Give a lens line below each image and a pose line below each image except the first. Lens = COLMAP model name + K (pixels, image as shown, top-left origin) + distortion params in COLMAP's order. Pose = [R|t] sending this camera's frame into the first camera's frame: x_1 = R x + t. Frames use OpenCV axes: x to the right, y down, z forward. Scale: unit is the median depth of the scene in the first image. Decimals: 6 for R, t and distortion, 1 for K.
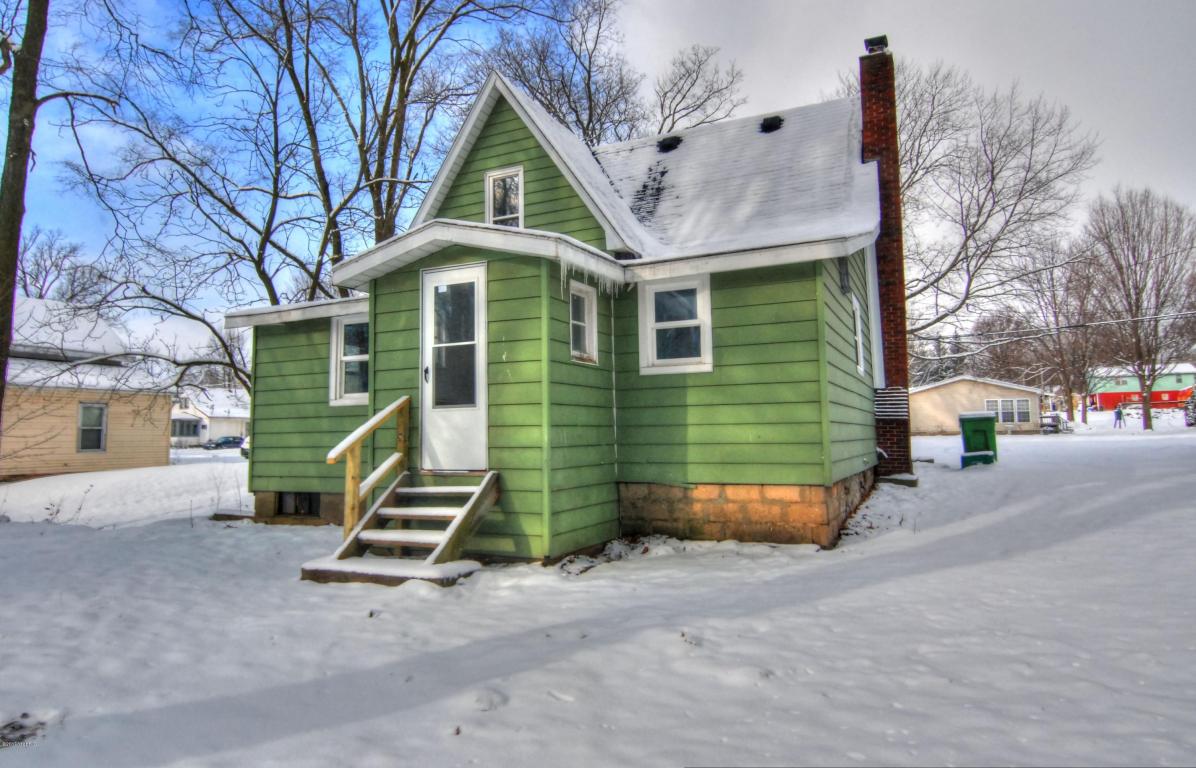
lens RADIAL K [[752.5, 0, 568.6], [0, 752.5, 370.0], [0, 0, 1]] dist [-0.005128, -0.001784]
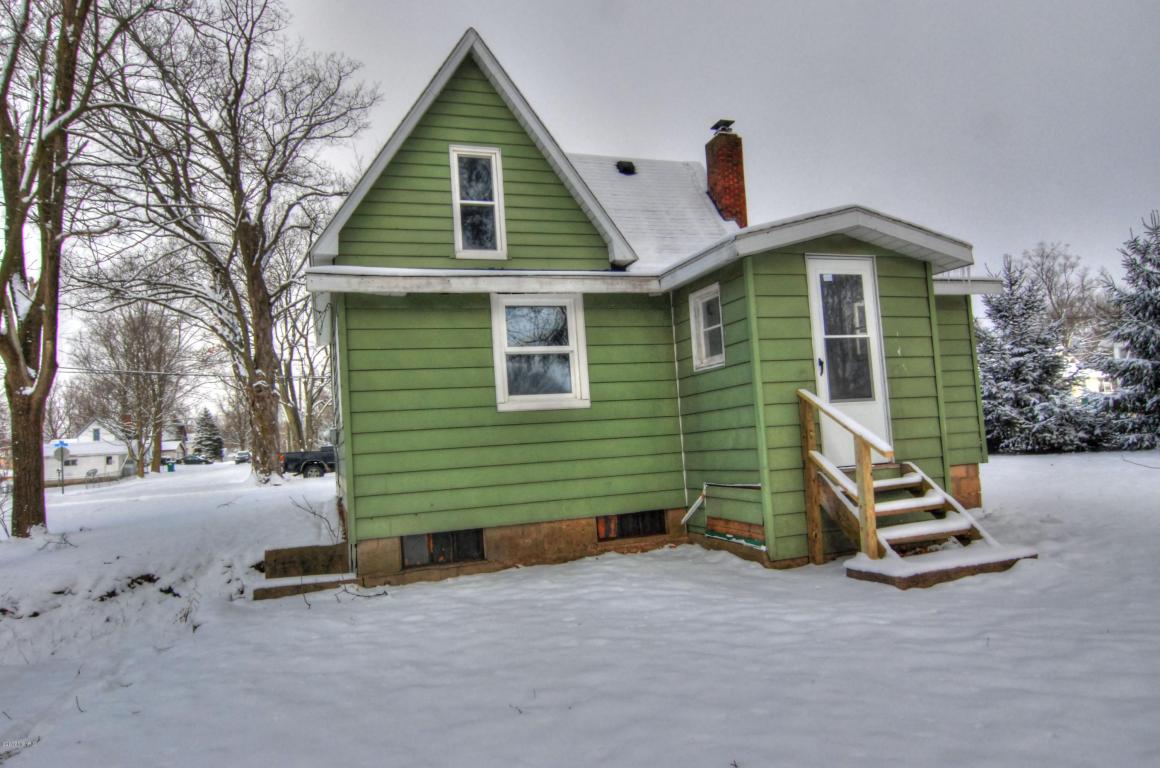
lens RADIAL K [[722.4, 0, 572.2], [0, 722.4, 412.1], [0, 0, 1]] dist [-0.001341, -0.000801]
pose [[0.699118, 0.003939, 0.714996, -1.001935], [-0.006205, 0.999981, 0.000558, 0.061275], [-0.714980, -0.004827, 0.699129, 0.564639]]
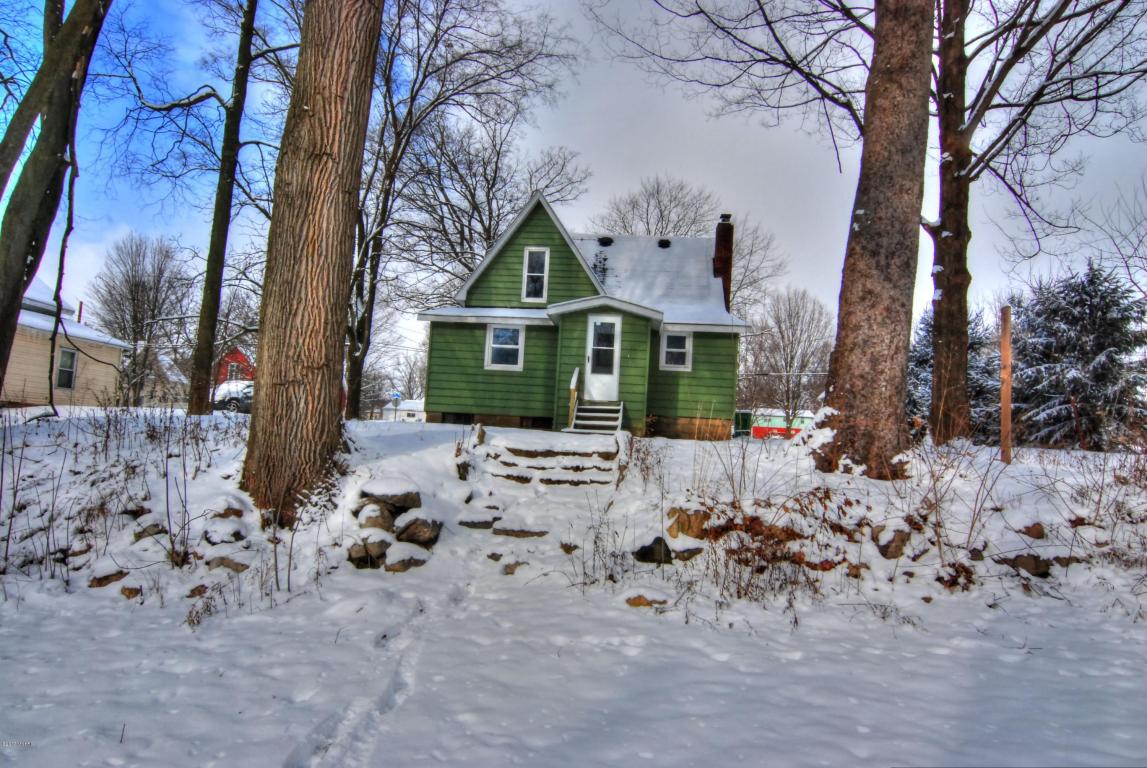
lens RADIAL K [[719.3, 0, 573.5], [0, 719.3, 384.0], [0, 0, 1]] dist [0.004695, 0.000536]
pose [[0.922949, 0.102239, 0.371095, -0.999537], [-0.102877, 0.994529, -0.018134, 0.120855], [-0.370918, -0.021441, 0.928418, -0.996388]]
